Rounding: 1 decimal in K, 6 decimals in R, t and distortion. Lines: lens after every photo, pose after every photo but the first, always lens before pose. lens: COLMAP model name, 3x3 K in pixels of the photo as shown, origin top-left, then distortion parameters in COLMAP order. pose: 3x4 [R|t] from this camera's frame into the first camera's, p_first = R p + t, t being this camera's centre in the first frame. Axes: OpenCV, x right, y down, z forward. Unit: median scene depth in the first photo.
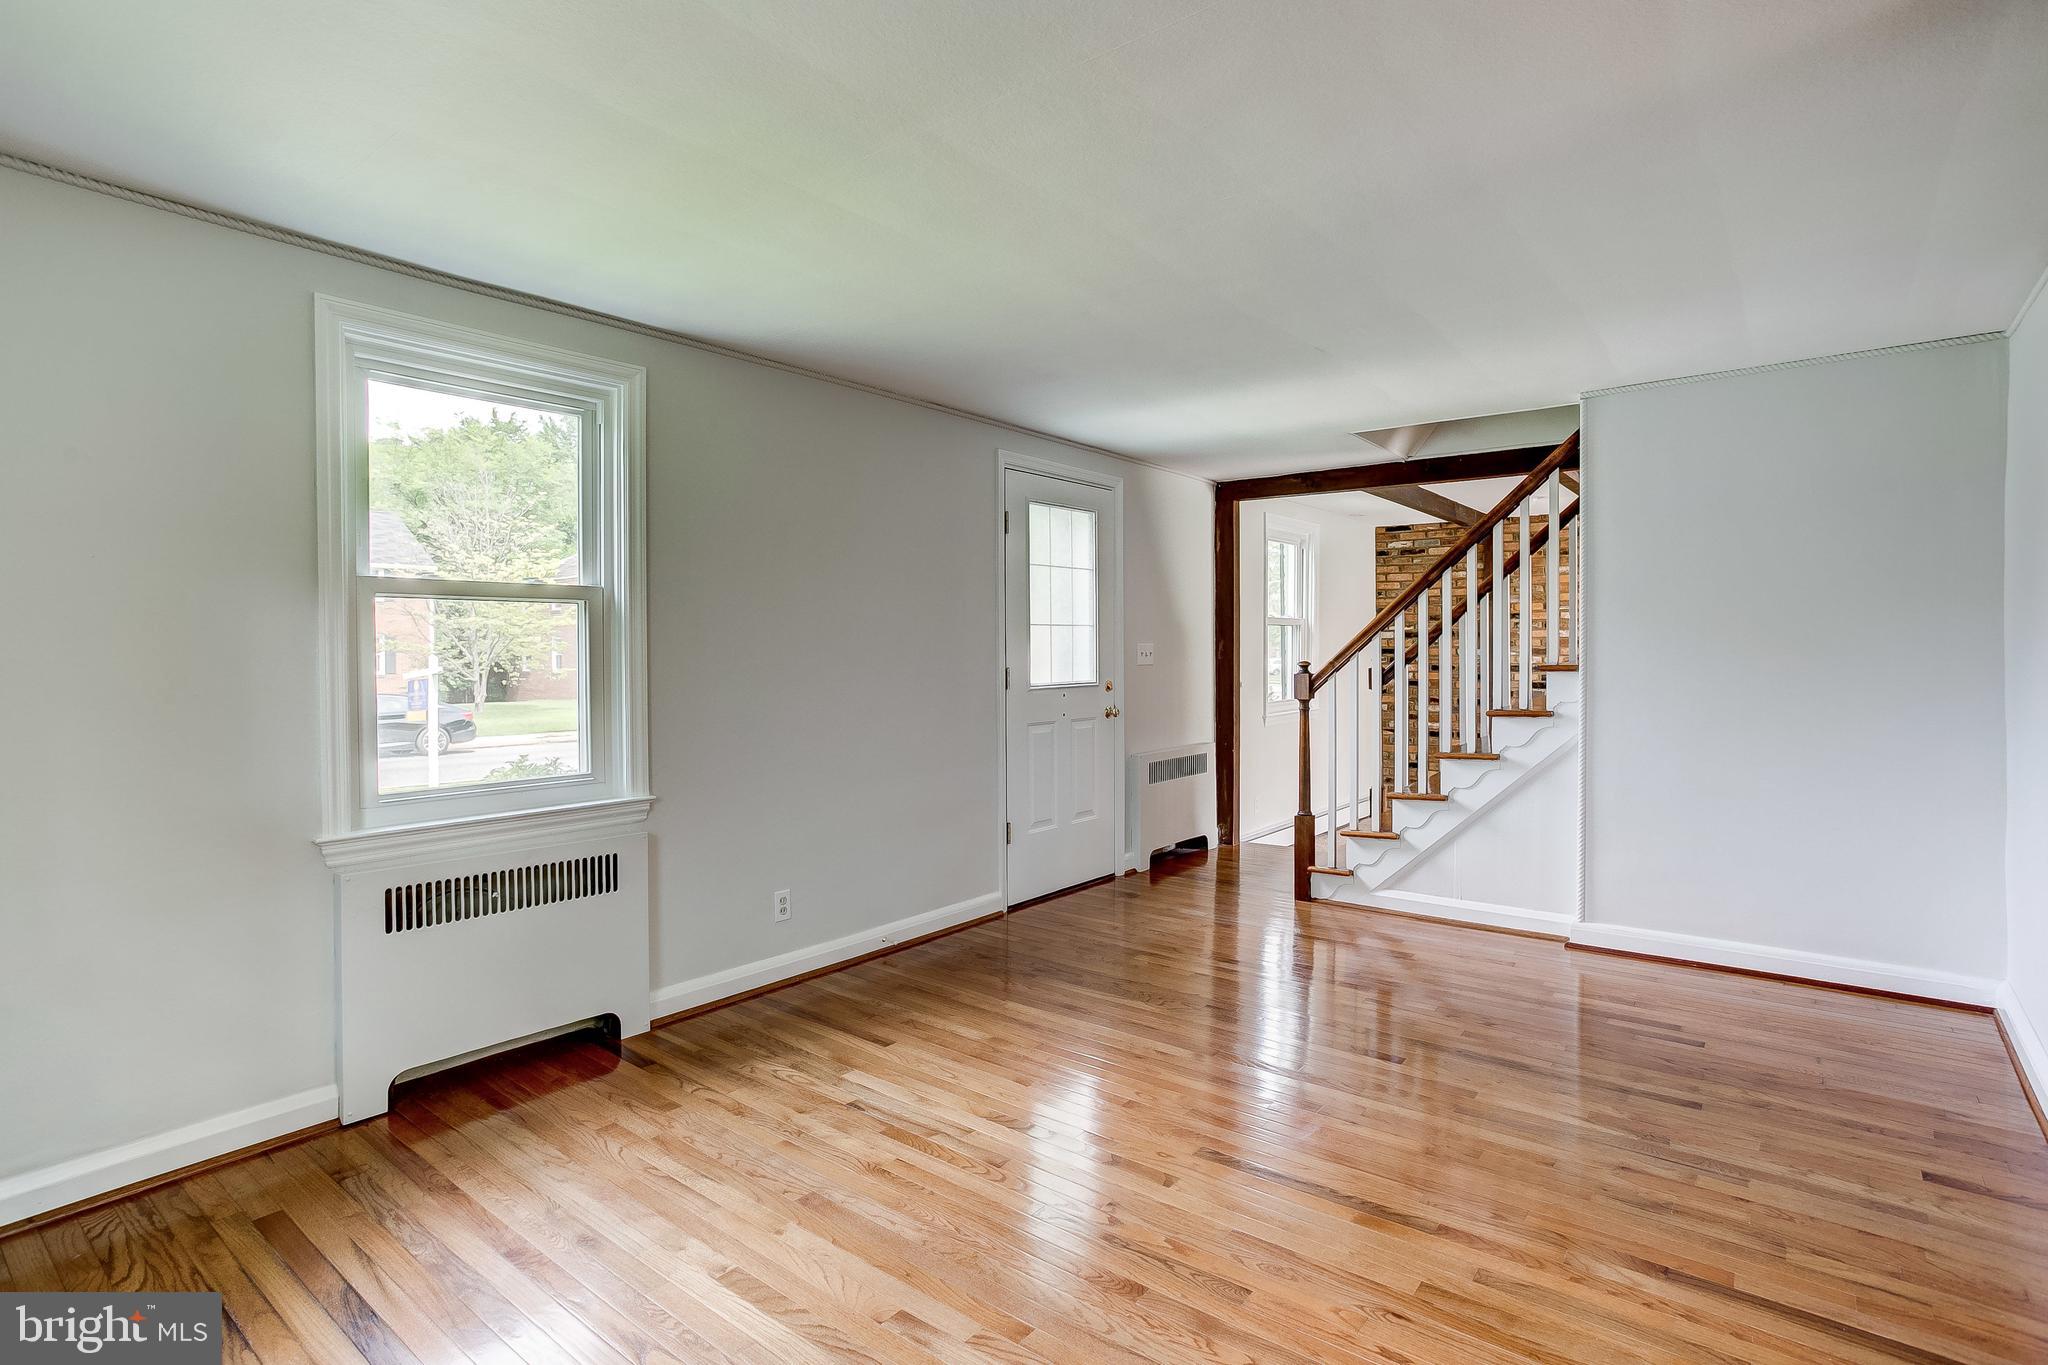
lens RADIAL K [[1003.7, 0, 1023.6], [0, 1003.7, 649.9], [0, 0, 1]] dist [-0.052712, 0.031073]
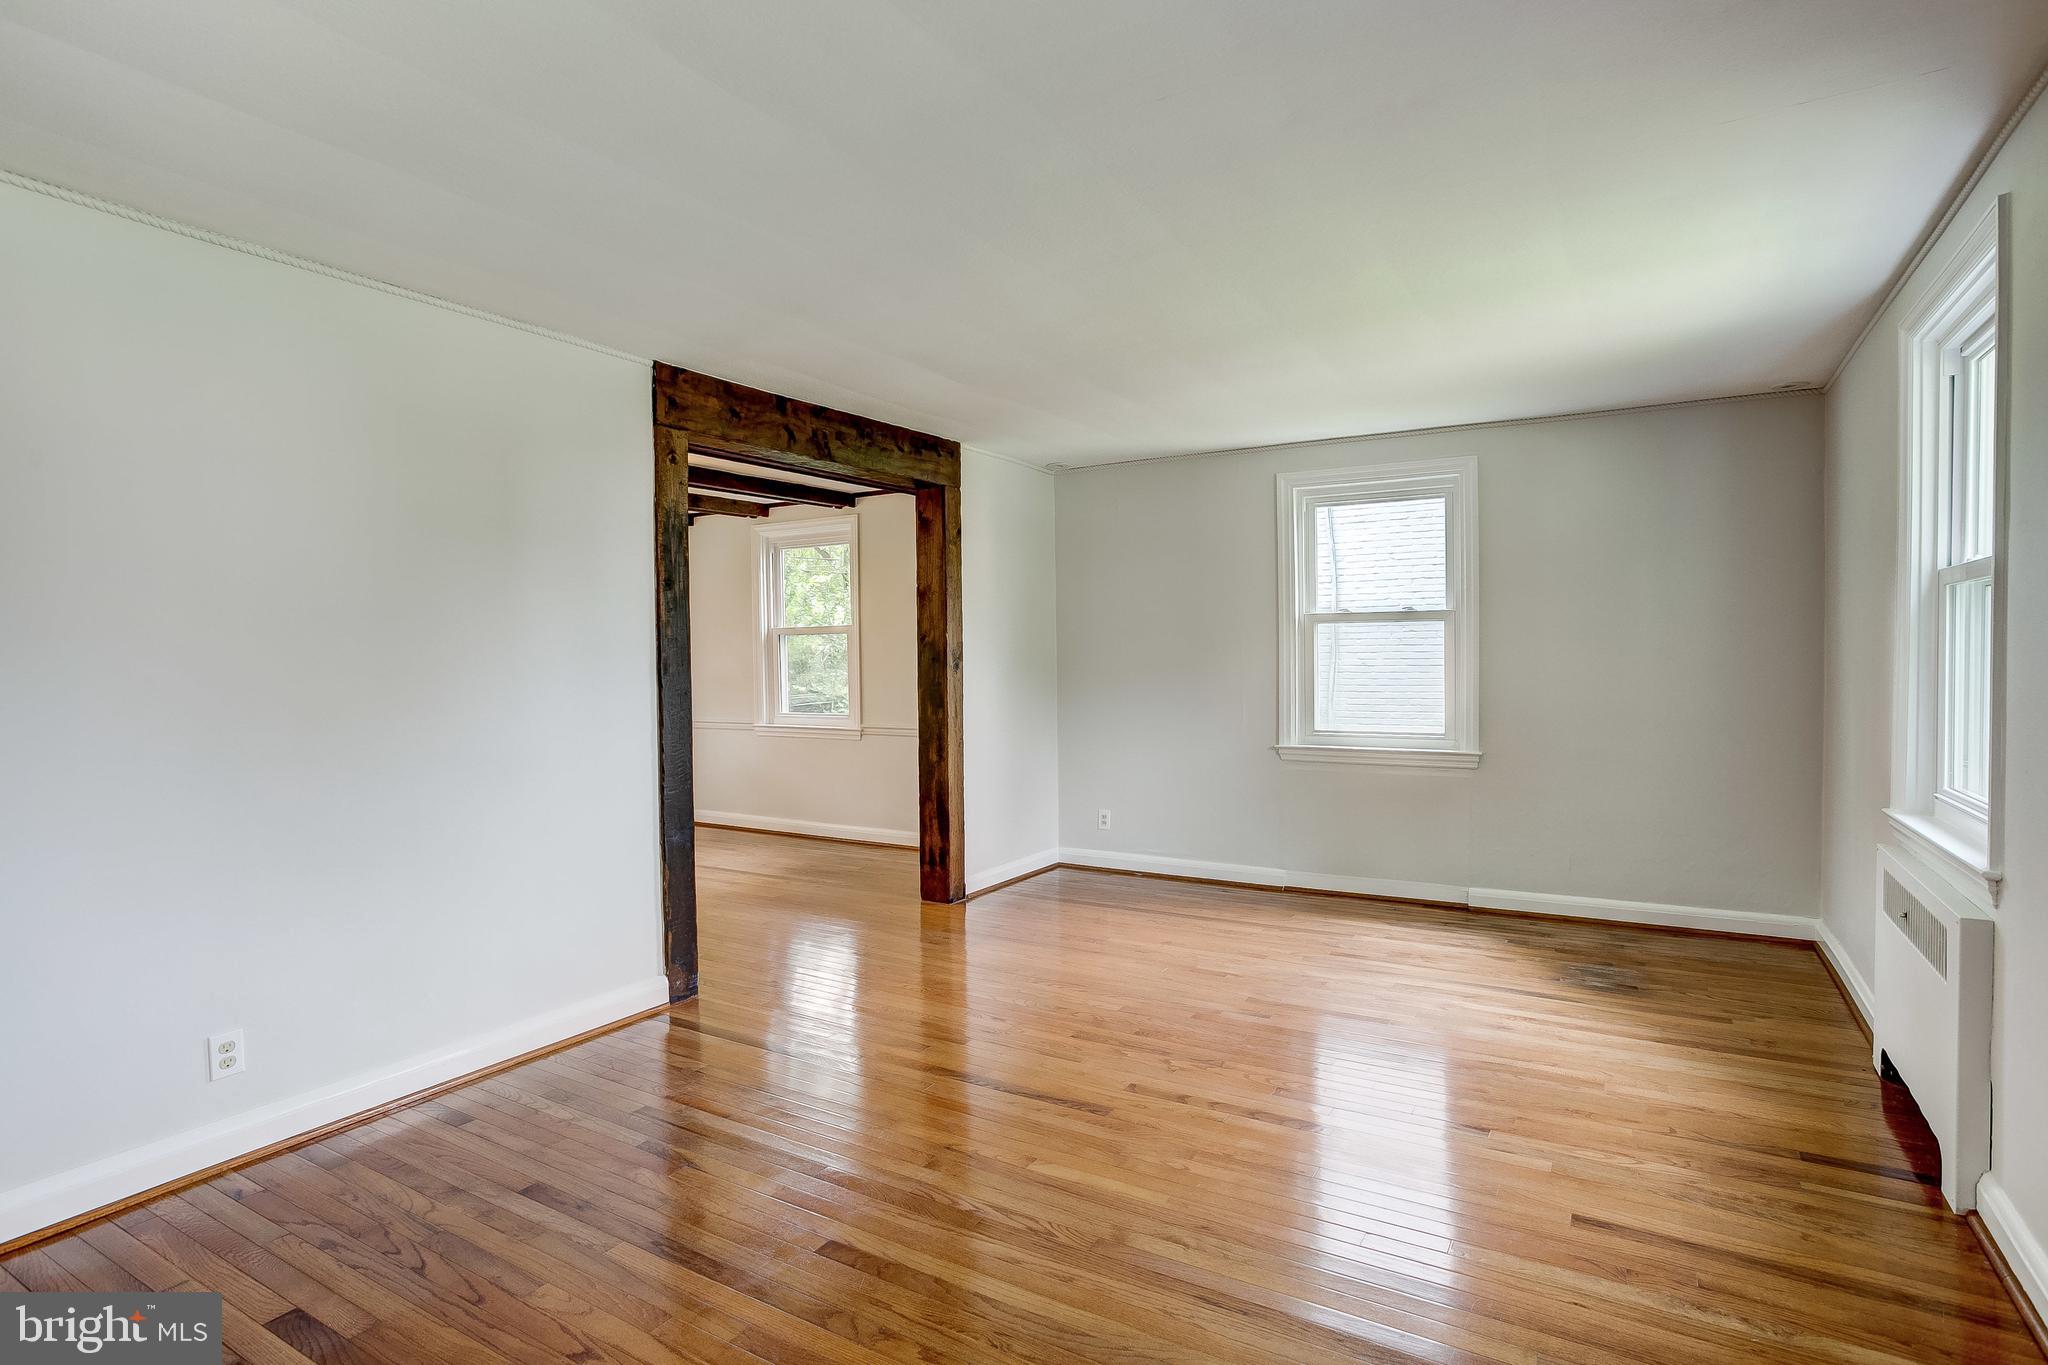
lens RADIAL K [[1003.7, 0, 1023.6], [0, 1003.7, 649.9], [0, 0, 1]] dist [-0.052712, 0.031073]
pose [[-0.992183, 0.015387, -0.123841, 0.403455], [0.015331, 0.999881, 0.001398, 0.006827], [0.123848, -0.000511, -0.992301, 2.104716]]
